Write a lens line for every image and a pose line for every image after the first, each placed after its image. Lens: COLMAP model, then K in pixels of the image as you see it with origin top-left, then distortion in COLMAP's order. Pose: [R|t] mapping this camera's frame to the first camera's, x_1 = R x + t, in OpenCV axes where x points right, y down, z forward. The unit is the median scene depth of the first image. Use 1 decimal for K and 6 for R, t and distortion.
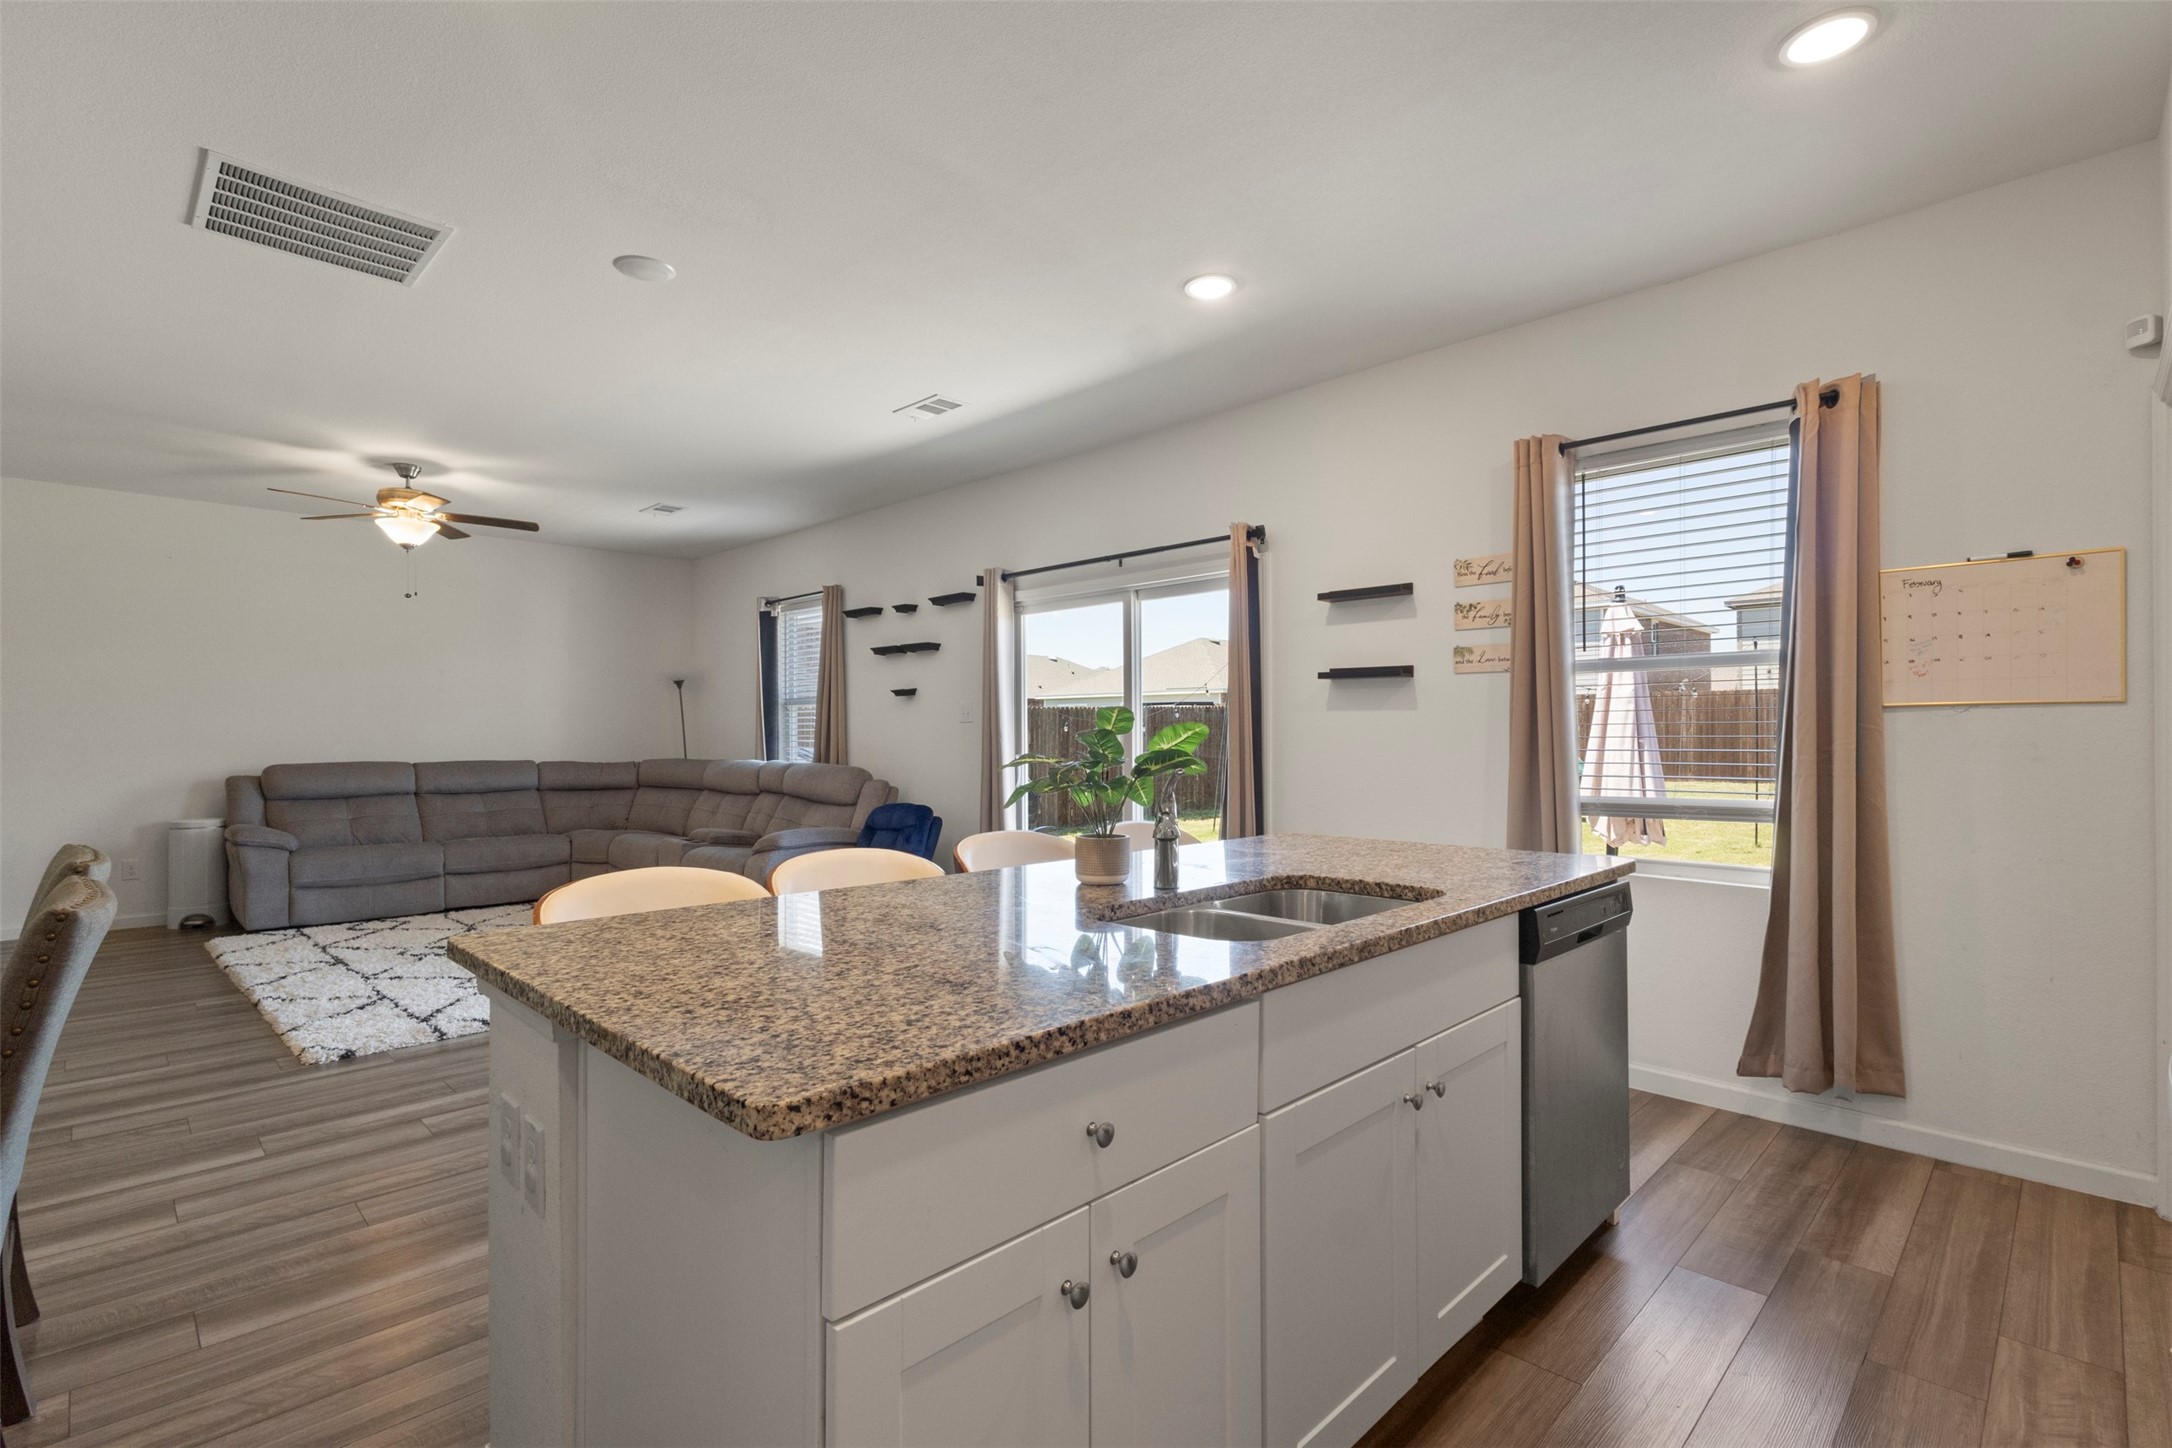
lens RADIAL K [[1005.6, 0, 1087.3], [0, 1005.6, 729.3], [0, 0, 1]] dist [0.000349, 0.001053]
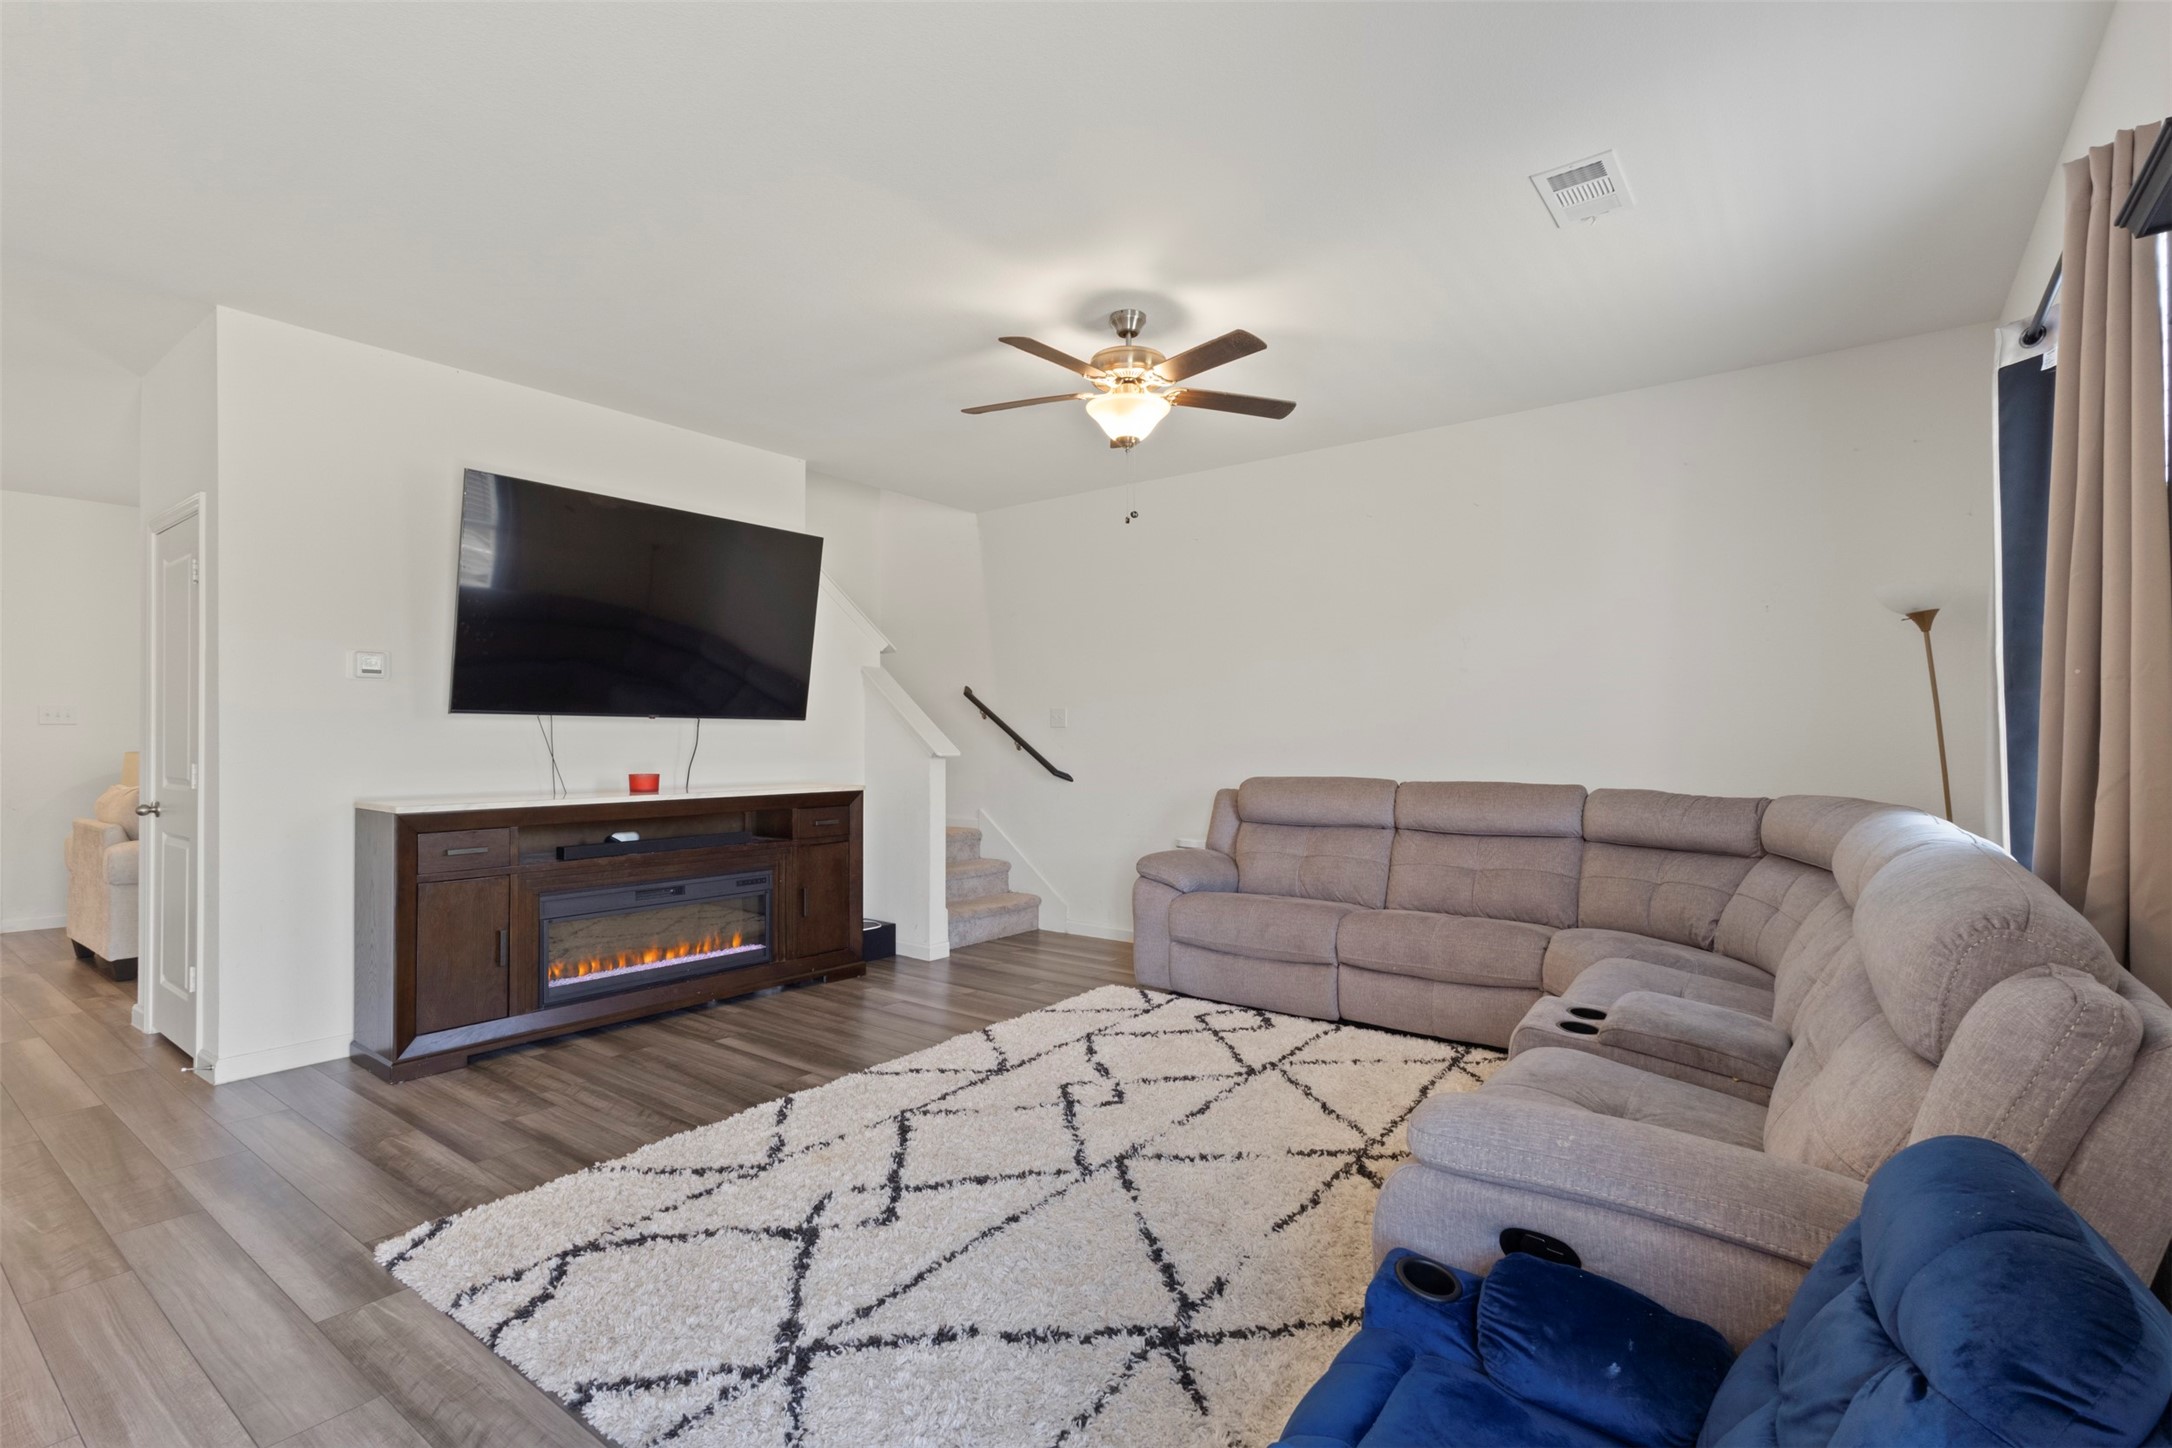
lens RADIAL K [[1005.6, 0, 1078.0], [0, 1005.6, 736.4], [0, 0, 1]] dist [0.000349, 0.001053]
pose [[0.136658, -0.000908, -0.990618, -0.046395], [0.002605, 0.999996, -0.000557, 0.003943], [0.990615, -0.002504, 0.136660, 0.783689]]
